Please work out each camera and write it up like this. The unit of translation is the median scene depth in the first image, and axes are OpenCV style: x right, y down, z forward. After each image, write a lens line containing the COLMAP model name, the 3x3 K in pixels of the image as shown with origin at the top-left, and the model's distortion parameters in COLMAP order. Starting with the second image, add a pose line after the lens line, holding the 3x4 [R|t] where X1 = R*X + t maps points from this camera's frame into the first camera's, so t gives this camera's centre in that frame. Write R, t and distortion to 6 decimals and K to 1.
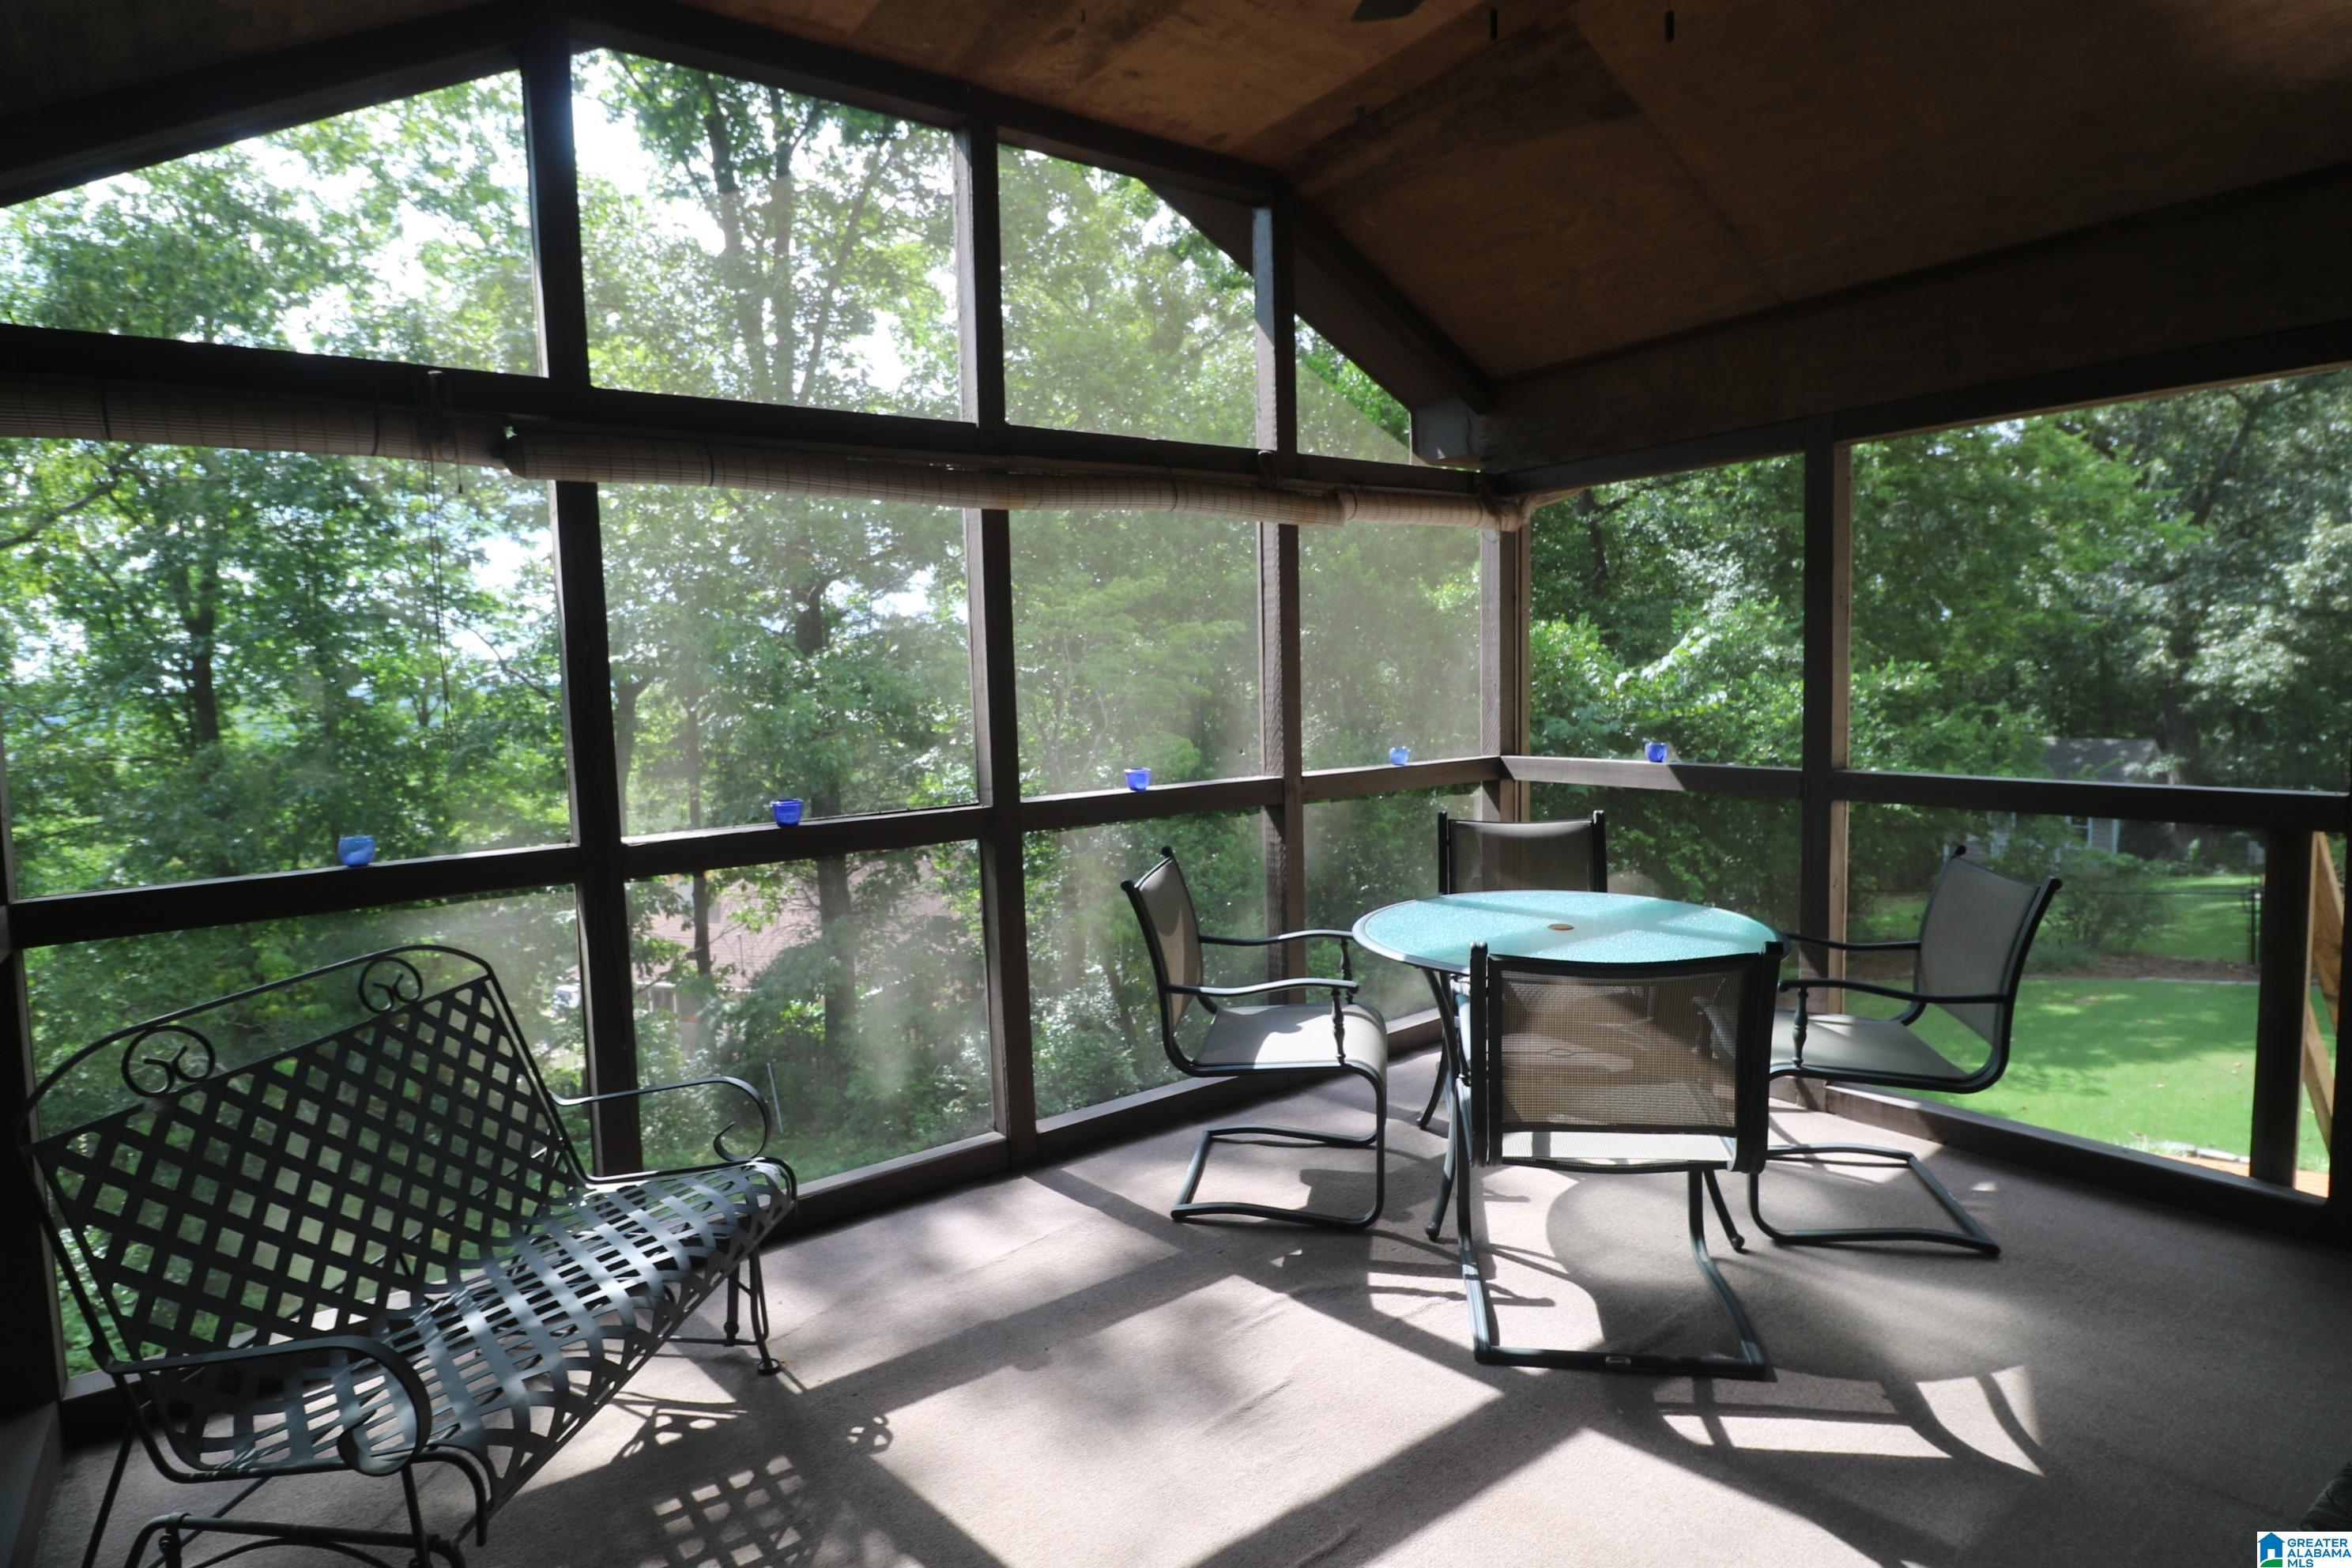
lens RADIAL K [[1225.6, 0, 1180.3], [0, 1225.6, 777.8], [0, 0, 1]] dist [-0.008756, -0.005021]
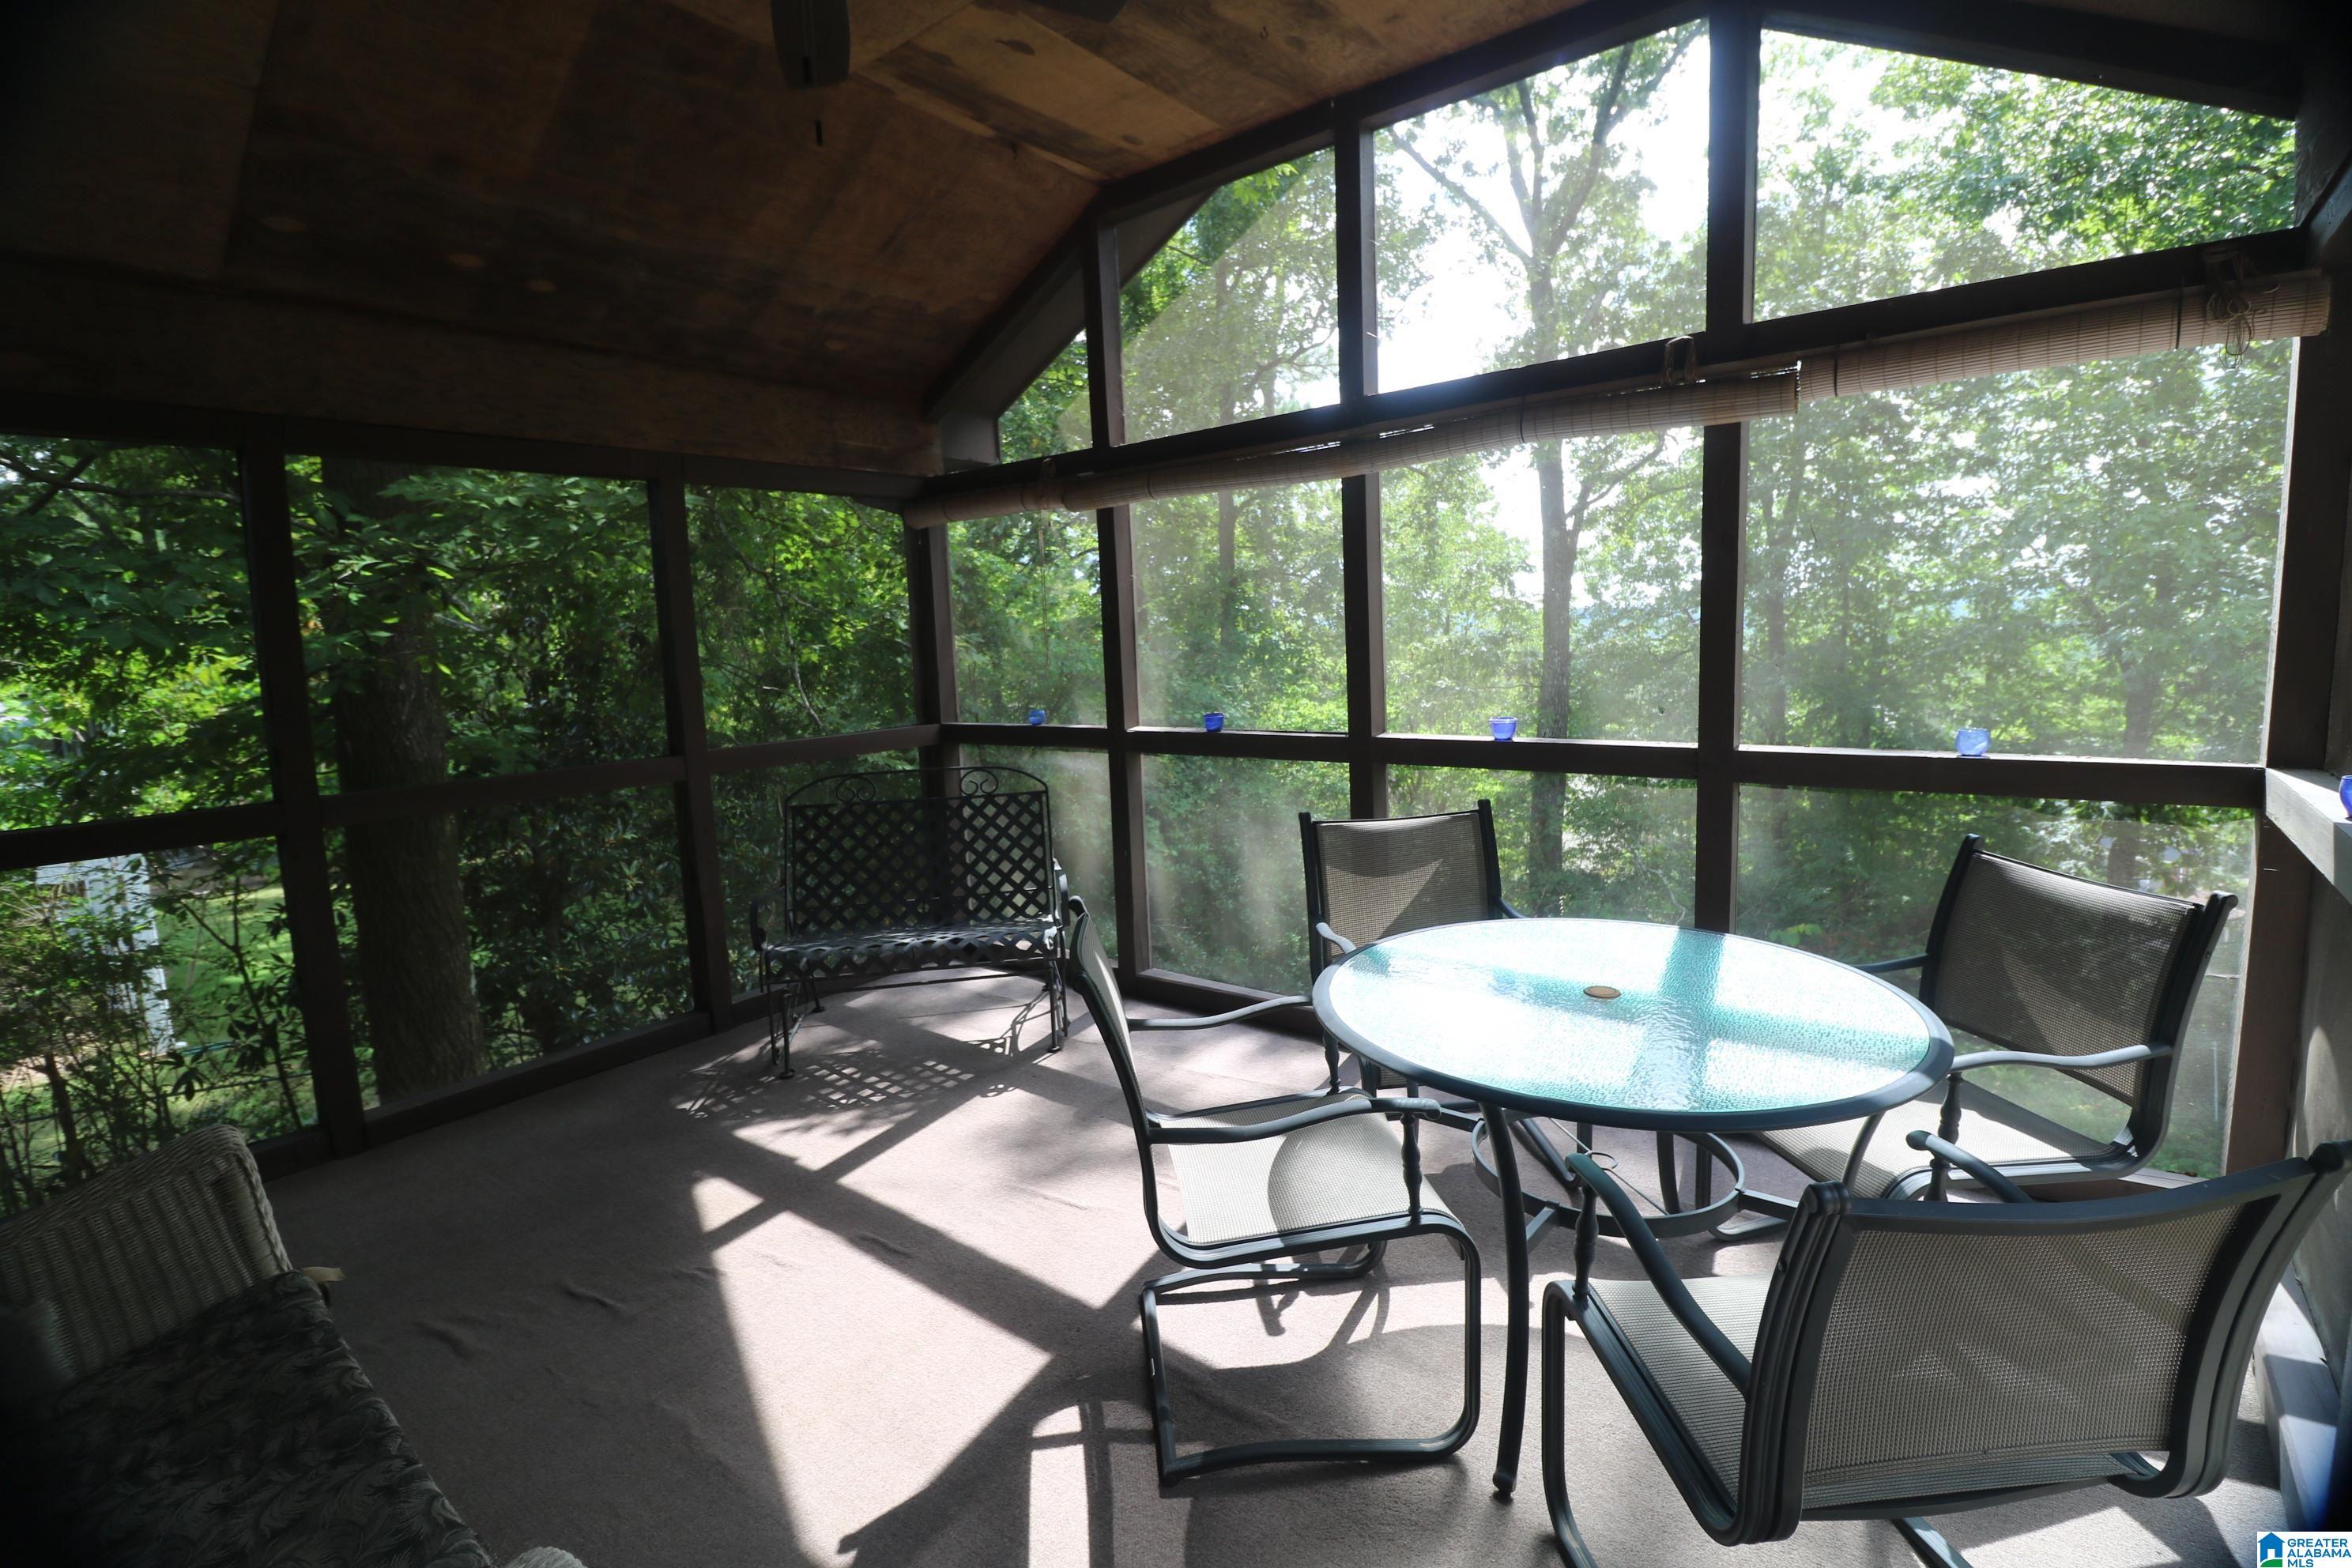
lens RADIAL K [[1095.8, 0, 1171.6], [0, 1095.8, 777.8], [0, 0, 1]] dist [-0.008307, -0.003353]
pose [[0.267687, 0.150039, -0.951752, 0.195998], [-0.050811, 0.988625, 0.141561, -0.018804], [0.962165, 0.010465, 0.272266, 0.136107]]
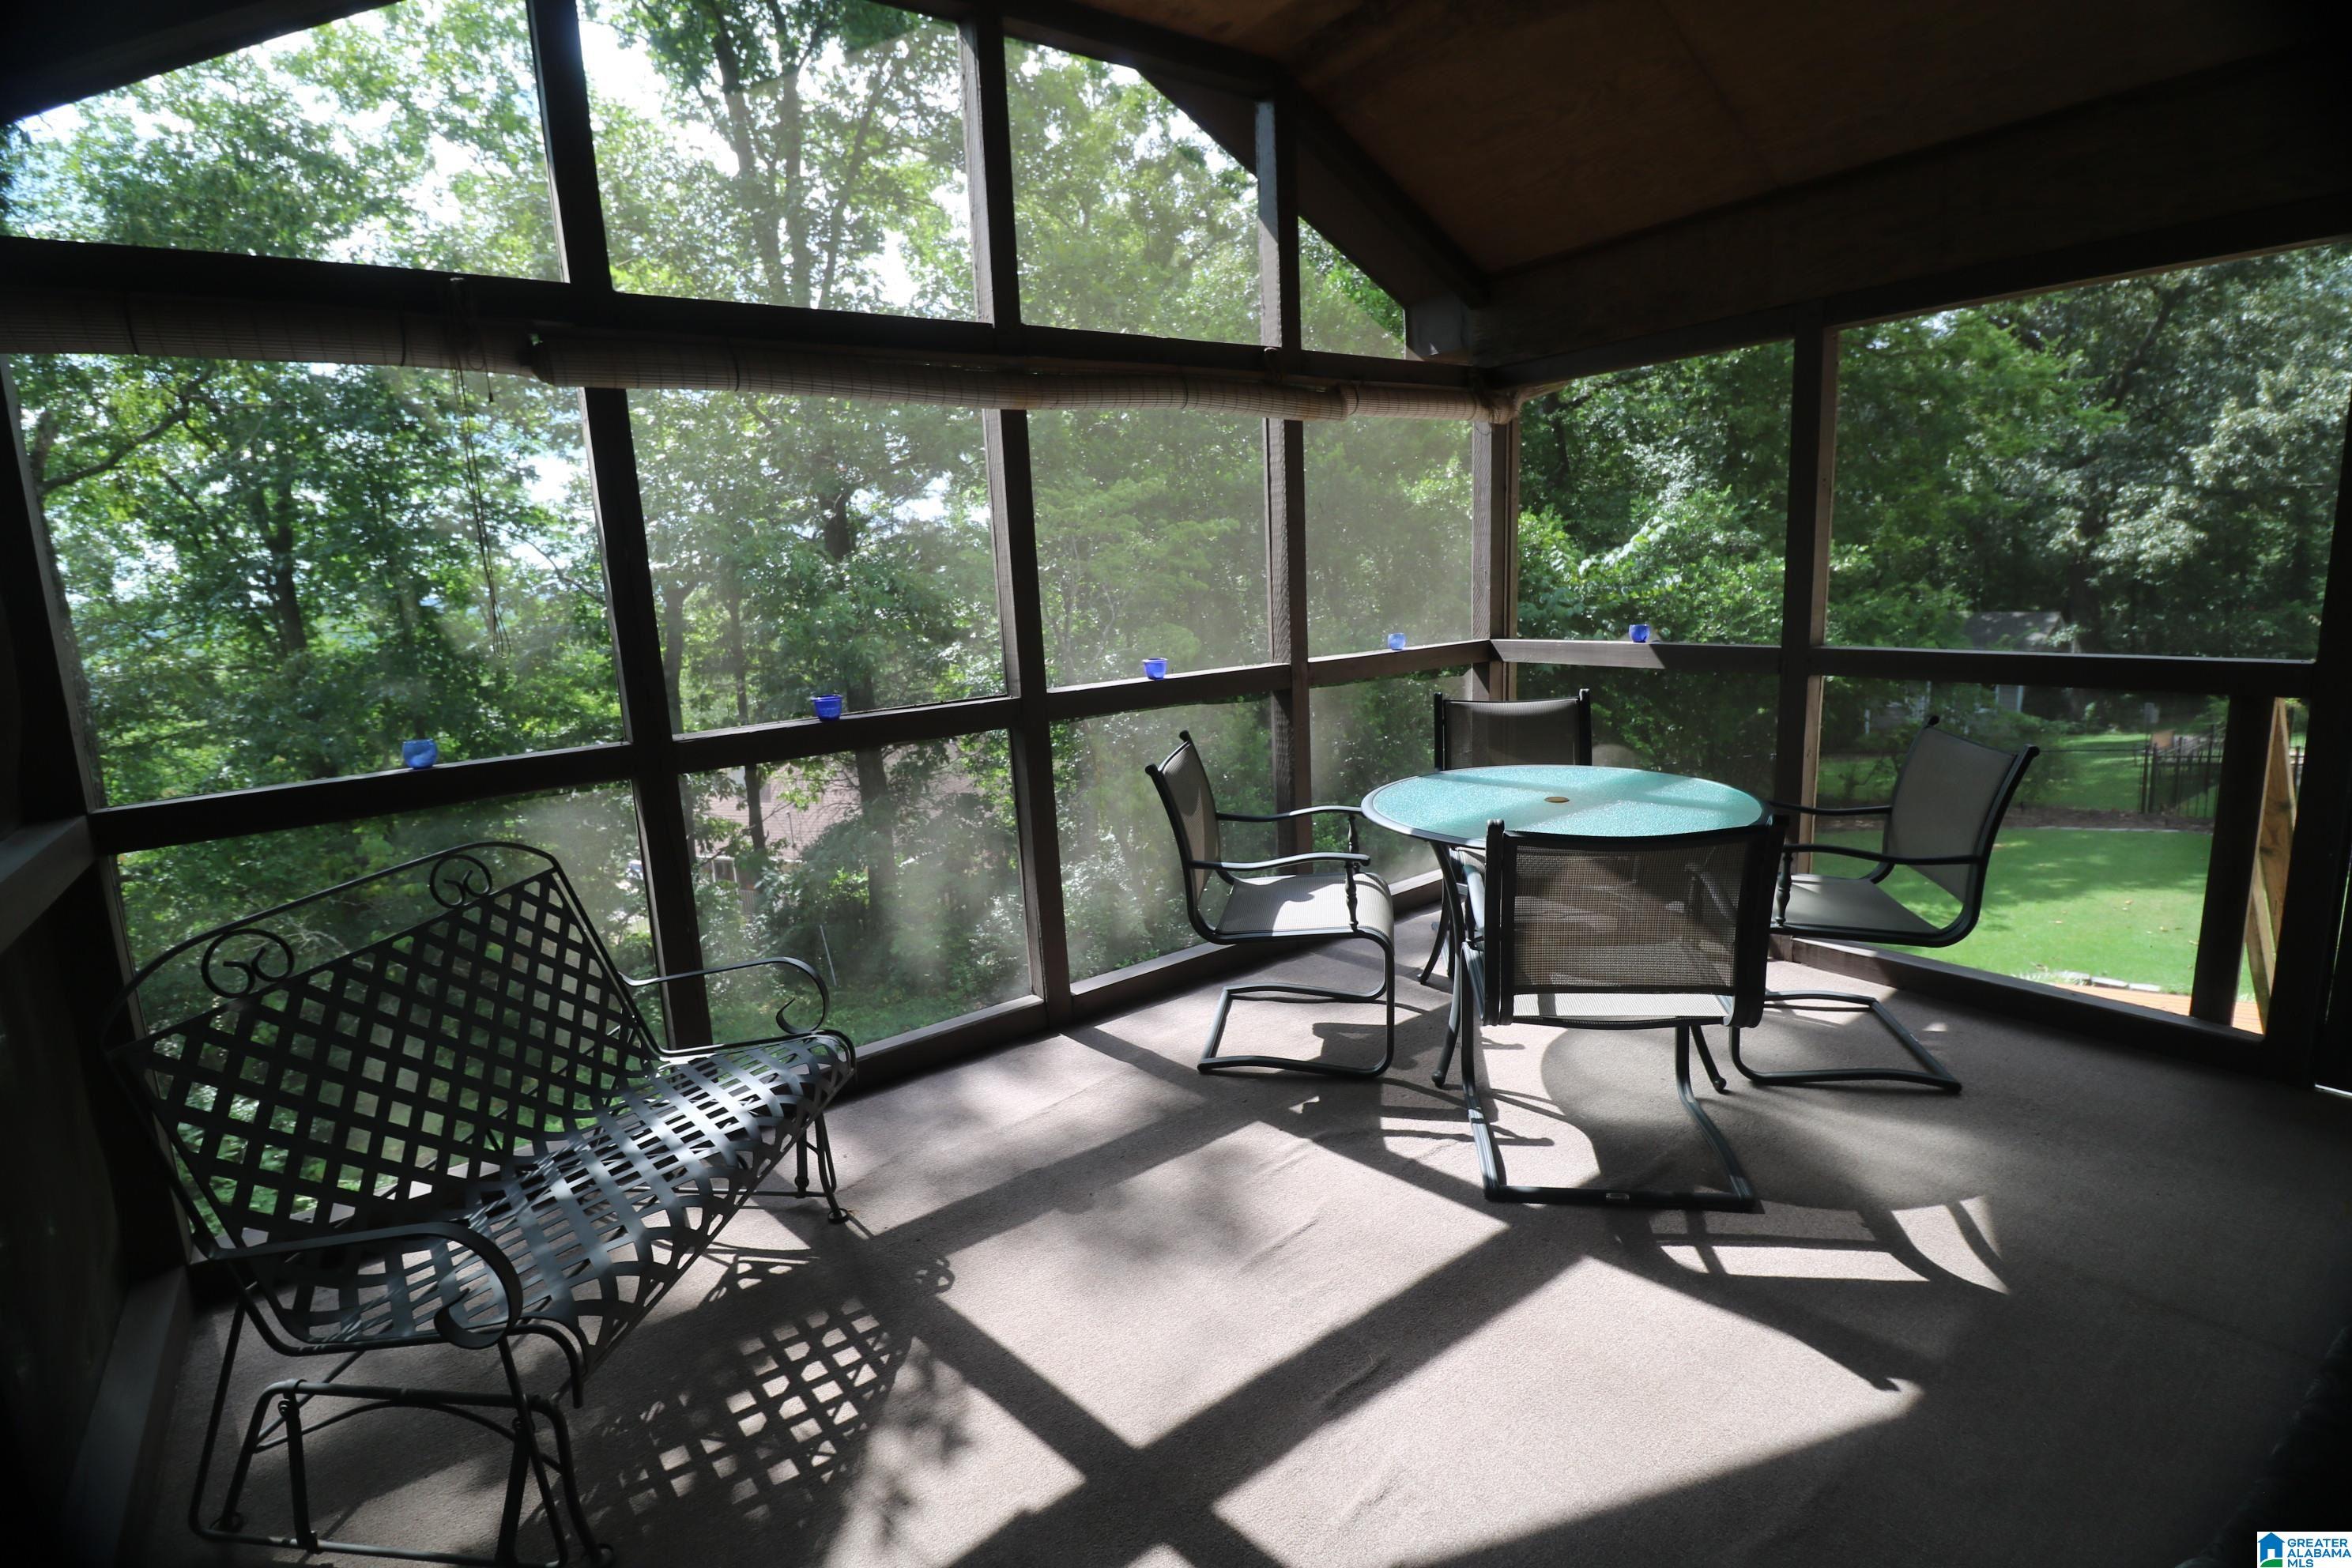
lens RADIAL K [[1095.8, 0, 1182.1], [0, 1095.8, 770.8], [0, 0, 1]] dist [-0.008307, -0.003353]
pose [[0.999776, -0.021025, 0.002497, -0.004184], [0.020684, 0.995059, 0.097112, -0.000655], [-0.004526, -0.097038, 0.995270, 0.011648]]
